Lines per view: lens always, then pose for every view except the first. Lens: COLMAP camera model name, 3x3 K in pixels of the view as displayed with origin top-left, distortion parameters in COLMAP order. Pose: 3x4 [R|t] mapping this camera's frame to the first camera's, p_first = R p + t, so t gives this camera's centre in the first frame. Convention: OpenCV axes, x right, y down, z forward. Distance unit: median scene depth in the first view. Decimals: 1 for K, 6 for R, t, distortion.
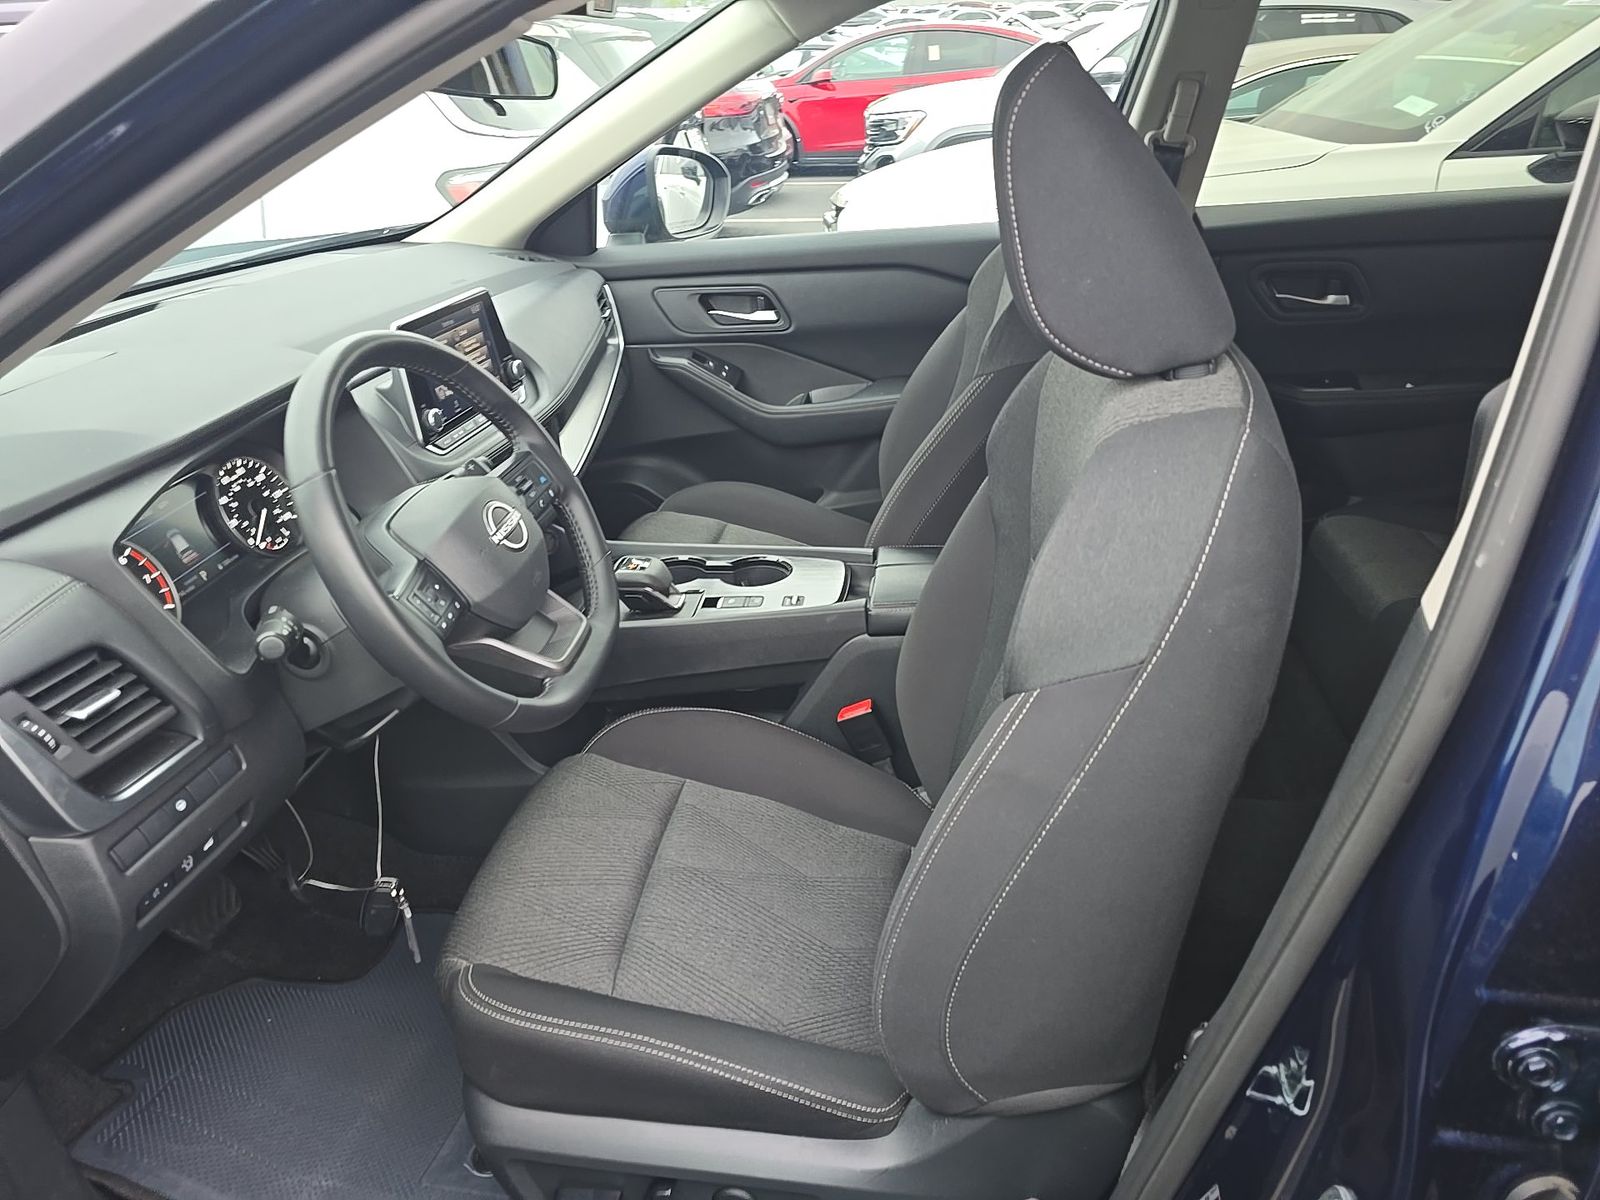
lens RADIAL K [[1081.7, 0, 800.2], [0, 1081.7, 597.8], [0, 0, 1]] dist [0.056812, -0.048103]
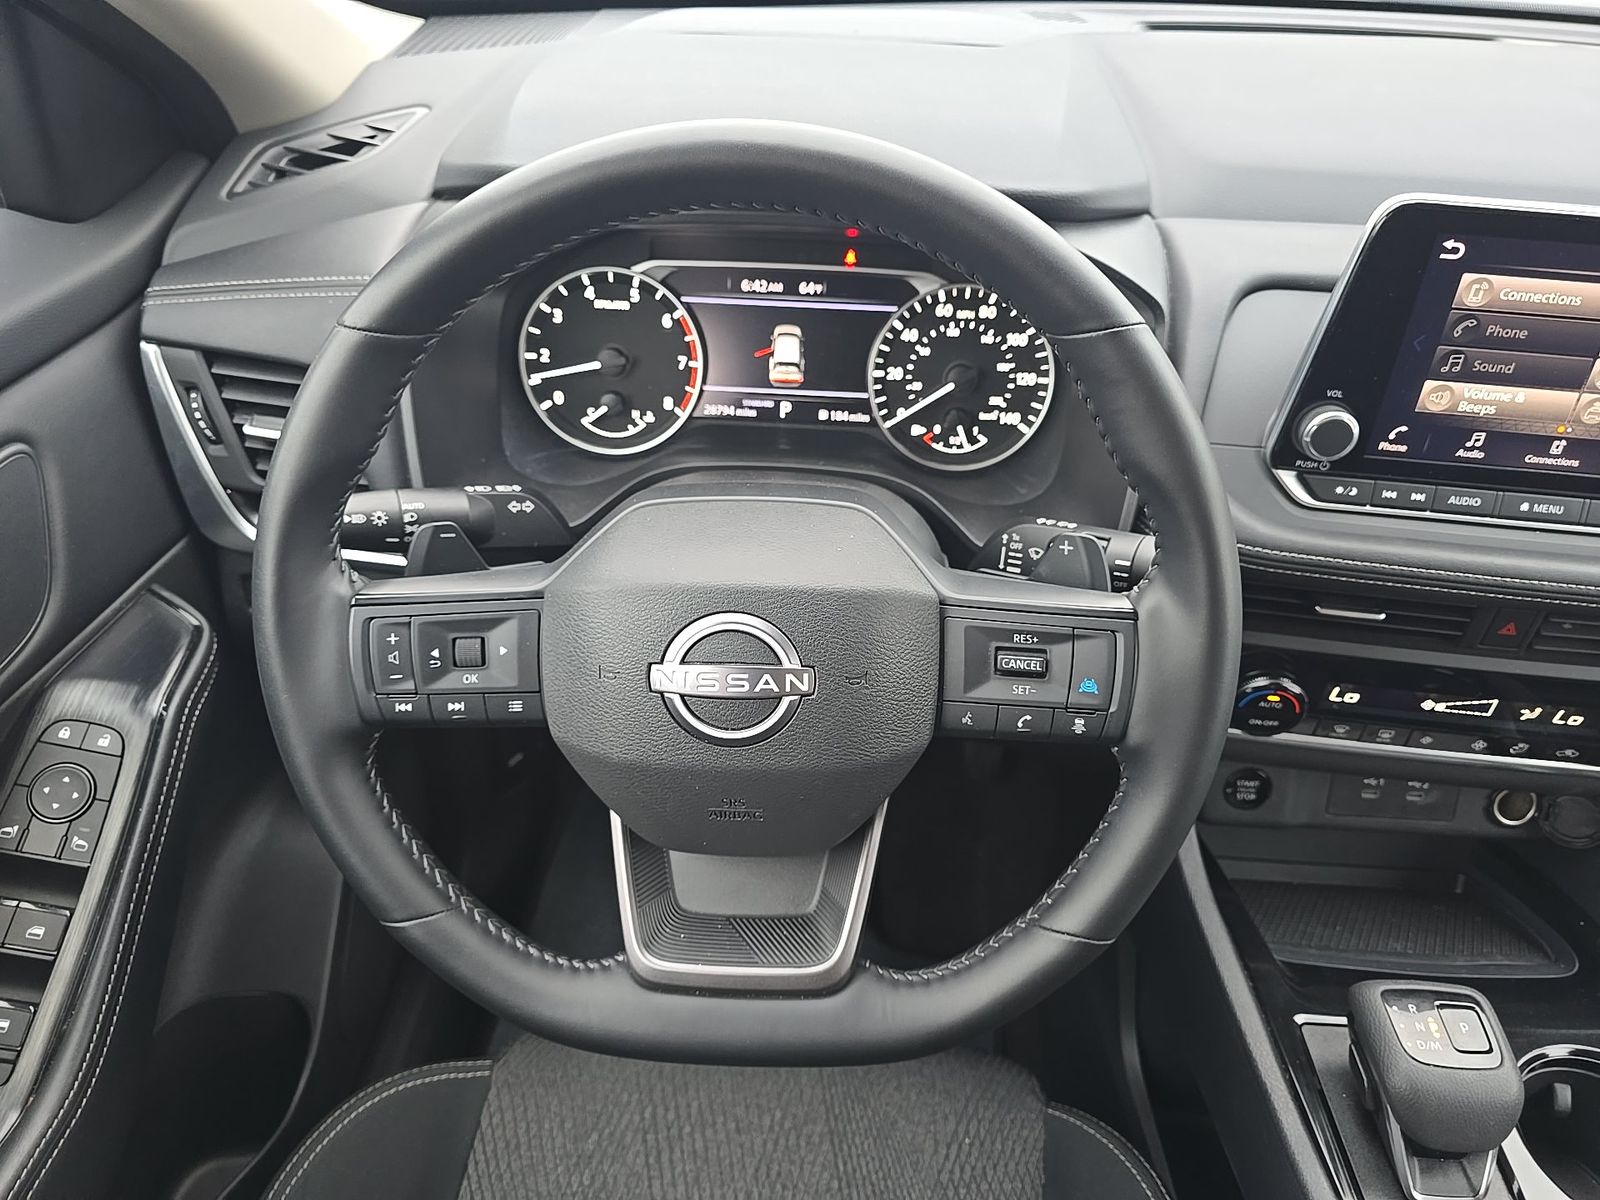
lens RADIAL K [[1081.7, 0, 759.4], [0, 1081.7, 595.1], [0, 0, 1]] dist [0.056812, -0.048103]
pose [[0.074726, 0.671620, -0.737118, 0.007196], [-0.473938, 0.674285, 0.566324, -0.307429], [0.877382, 0.307029, 0.368693, 0.786597]]
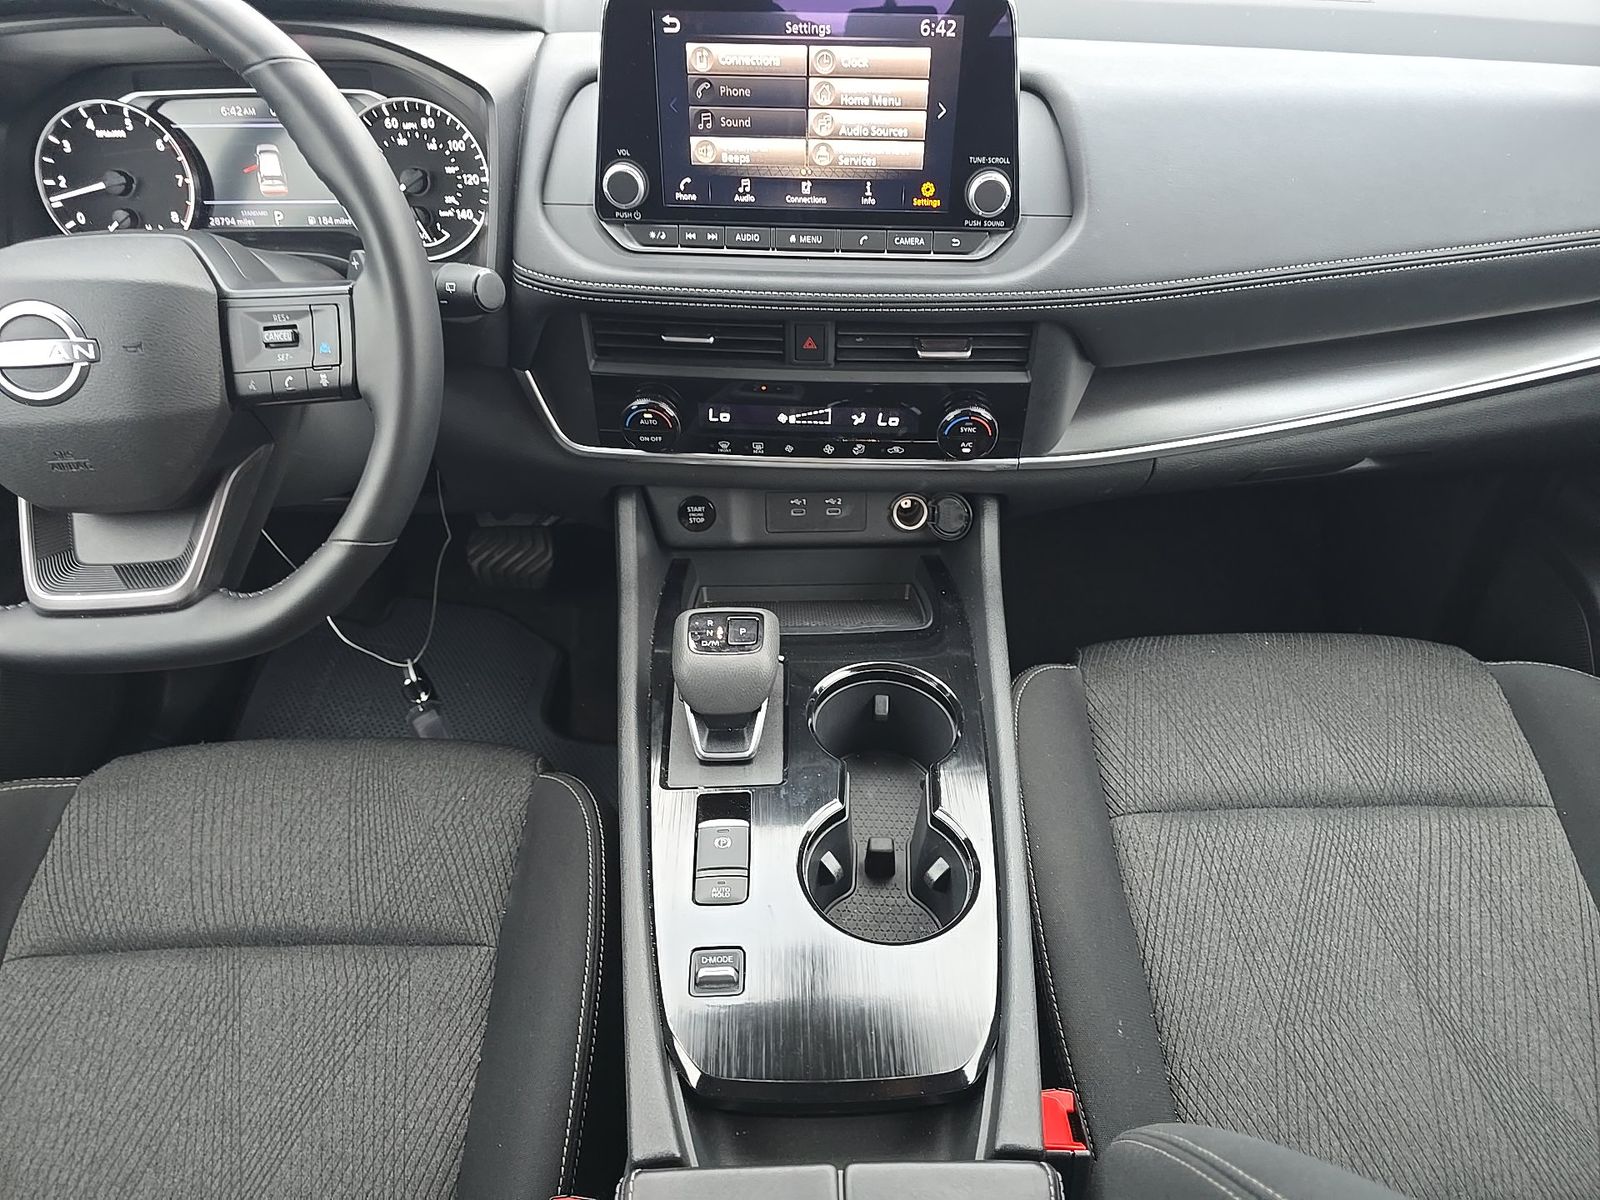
lens RADIAL K [[1081.7, 0, 793.9], [0, 1081.7, 609.8], [0, 0, 1]] dist [0.056812, -0.048103]
pose [[0.145709, 0.688912, -0.710049, 0.256147], [-0.444325, 0.686822, 0.575196, -0.443230], [0.883937, 0.231681, 0.406177, 1.077321]]
